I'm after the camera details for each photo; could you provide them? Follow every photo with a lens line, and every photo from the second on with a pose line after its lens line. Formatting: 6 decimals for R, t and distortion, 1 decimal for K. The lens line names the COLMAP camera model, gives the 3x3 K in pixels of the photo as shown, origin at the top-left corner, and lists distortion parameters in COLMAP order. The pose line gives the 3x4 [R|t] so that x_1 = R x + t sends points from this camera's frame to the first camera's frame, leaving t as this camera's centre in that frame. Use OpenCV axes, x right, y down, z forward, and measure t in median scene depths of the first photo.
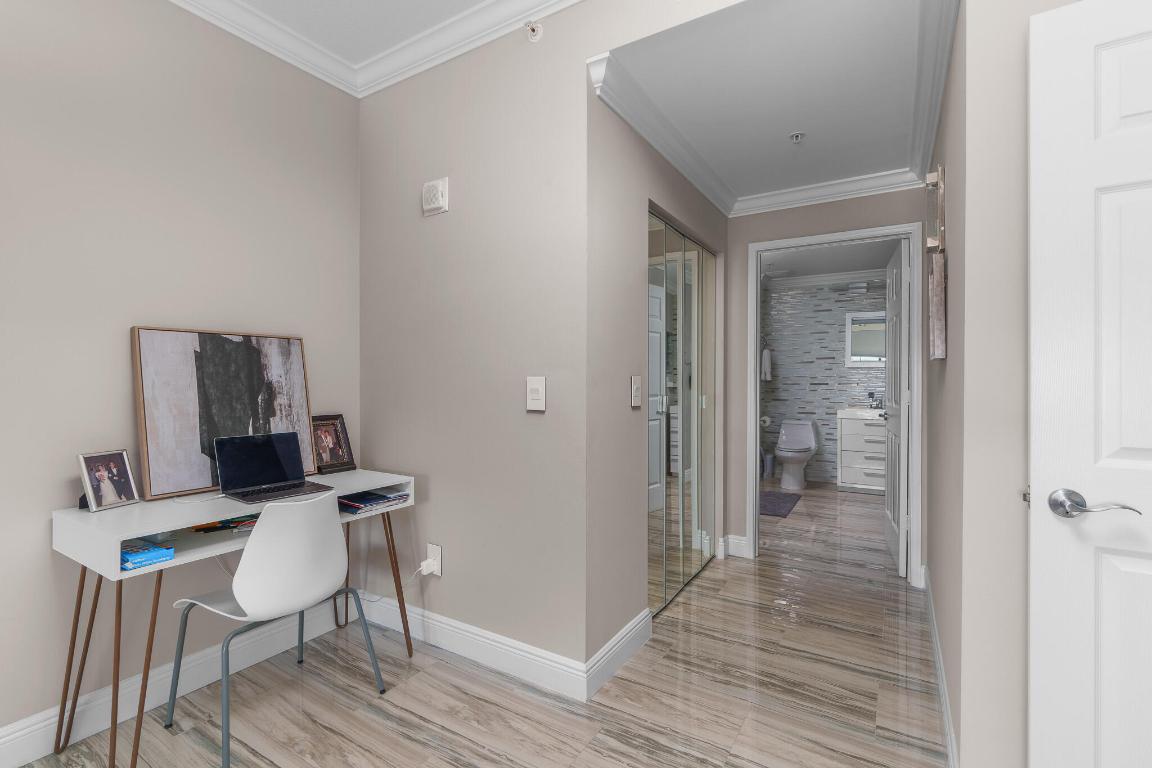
lens RADIAL K [[520.6, 0, 580.2], [0, 520.6, 379.7], [0, 0, 1]] dist [-0.007228, 0.000190]
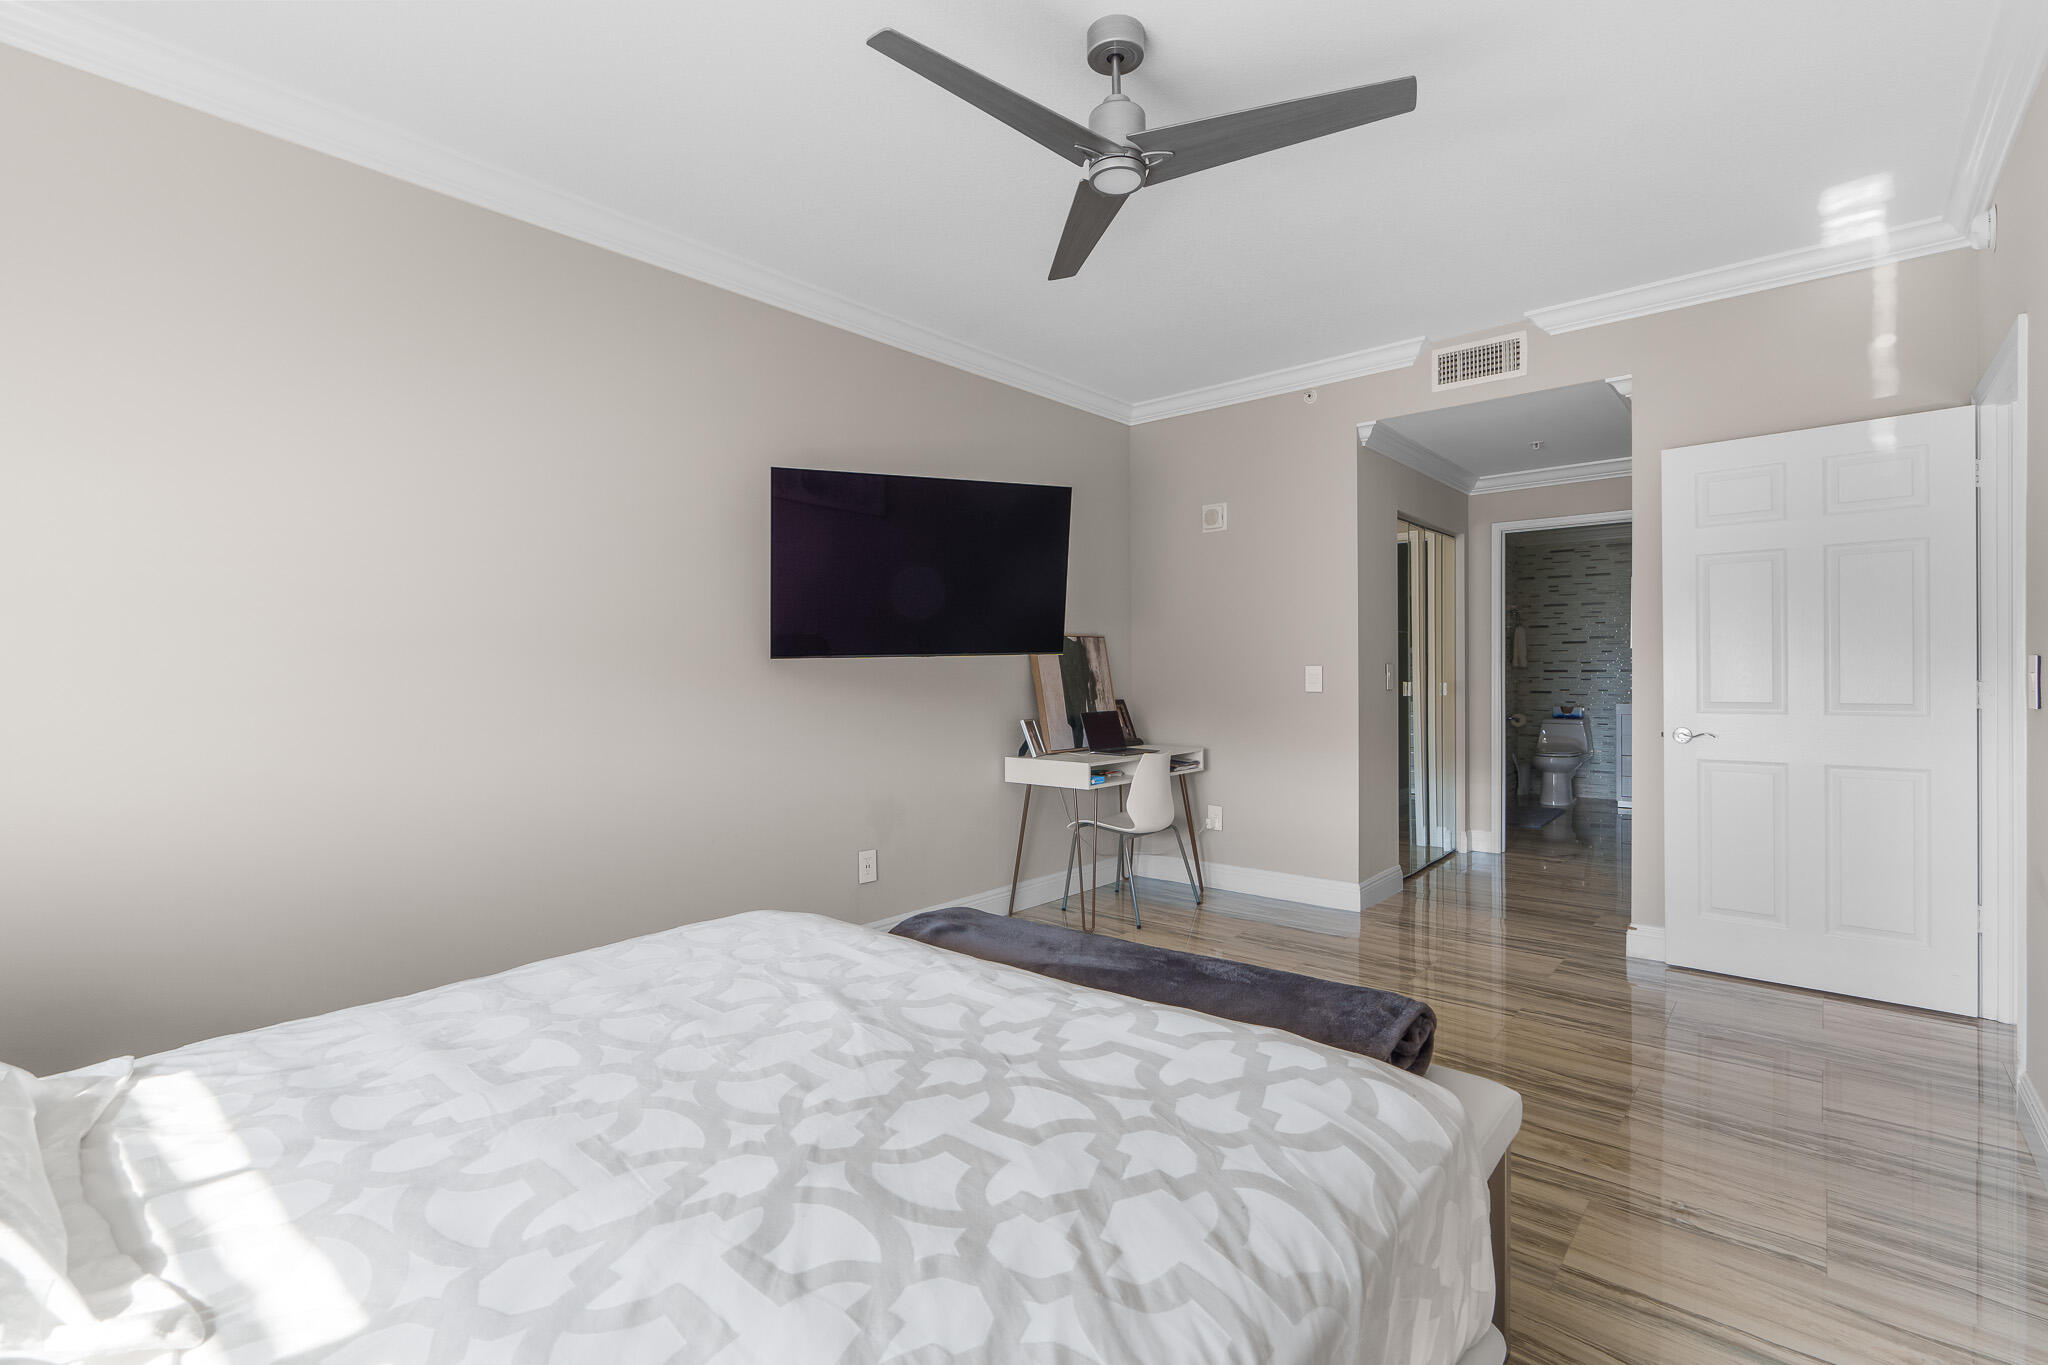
lens RADIAL K [[925.5, 0, 1031.5], [0, 925.5, 674.8], [0, 0, 1]] dist [-0.007228, 0.000190]
pose [[0.987403, -0.009847, -0.157922, -0.384999], [0.010578, 0.999937, 0.003788, 0.001036], [0.157875, -0.005410, 0.987444, -1.276218]]
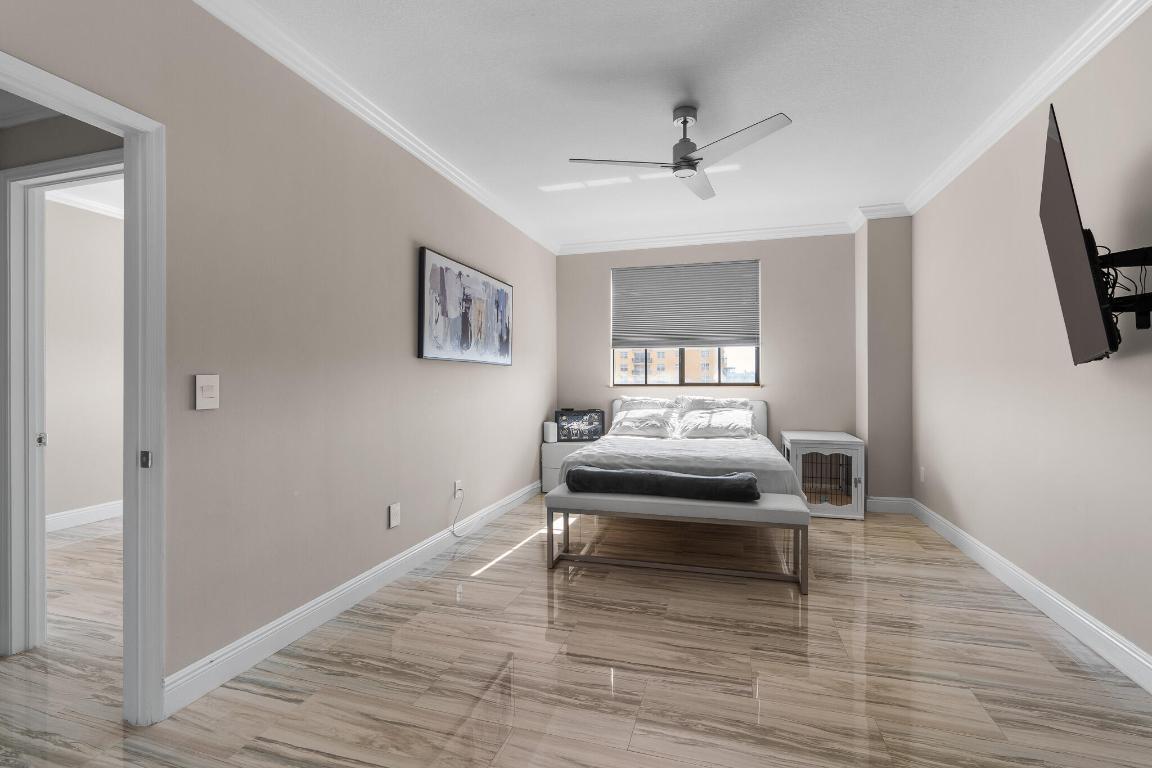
lens RADIAL K [[520.6, 0, 580.2], [0, 520.6, 379.7], [0, 0, 1]] dist [-0.007228, 0.000190]
pose [[-0.967297, 0.000422, -0.253645, 0.154442], [-0.000242, 0.999997, 0.002586, 0.002478], [0.253645, 0.002563, -0.967294, 0.981350]]
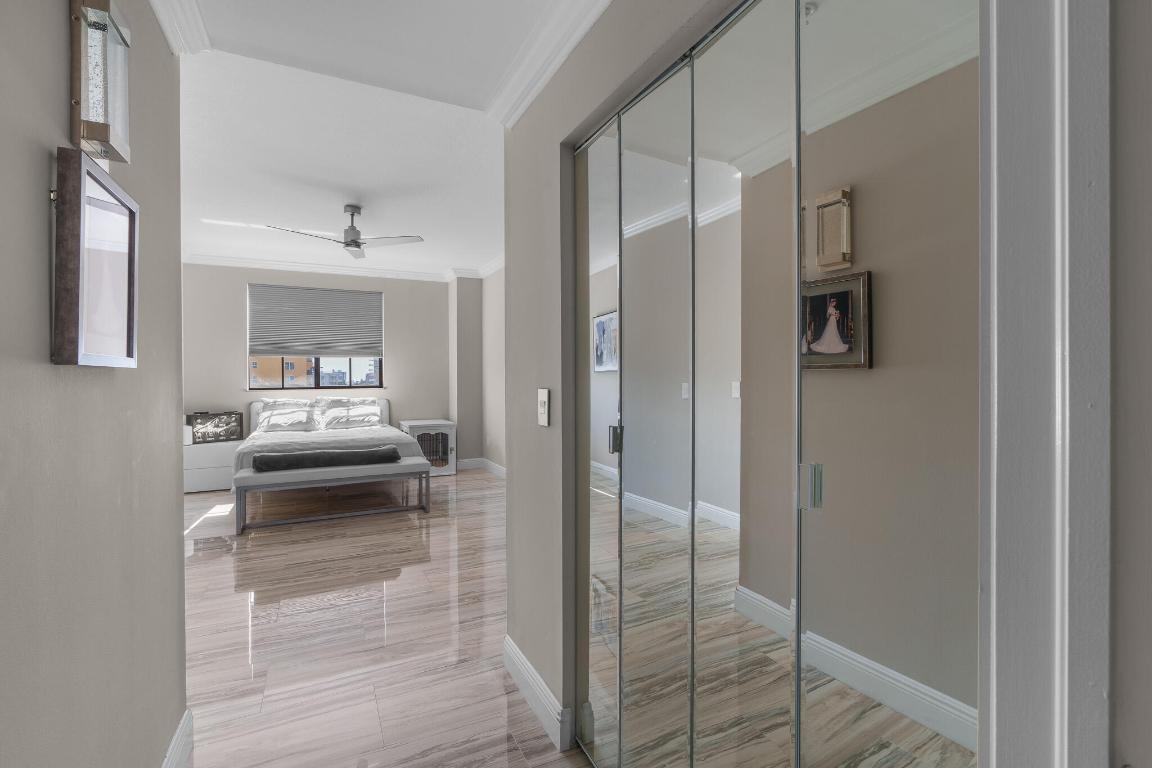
lens RADIAL K [[520.6, 0, 580.2], [0, 520.6, 379.7], [0, 0, 1]] dist [-0.007228, 0.000190]
pose [[-0.531454, 0.004675, -0.847074, 0.804305], [0.001746, 0.999989, 0.004423, -0.024742], [0.847086, 0.000872, -0.531456, 1.585286]]
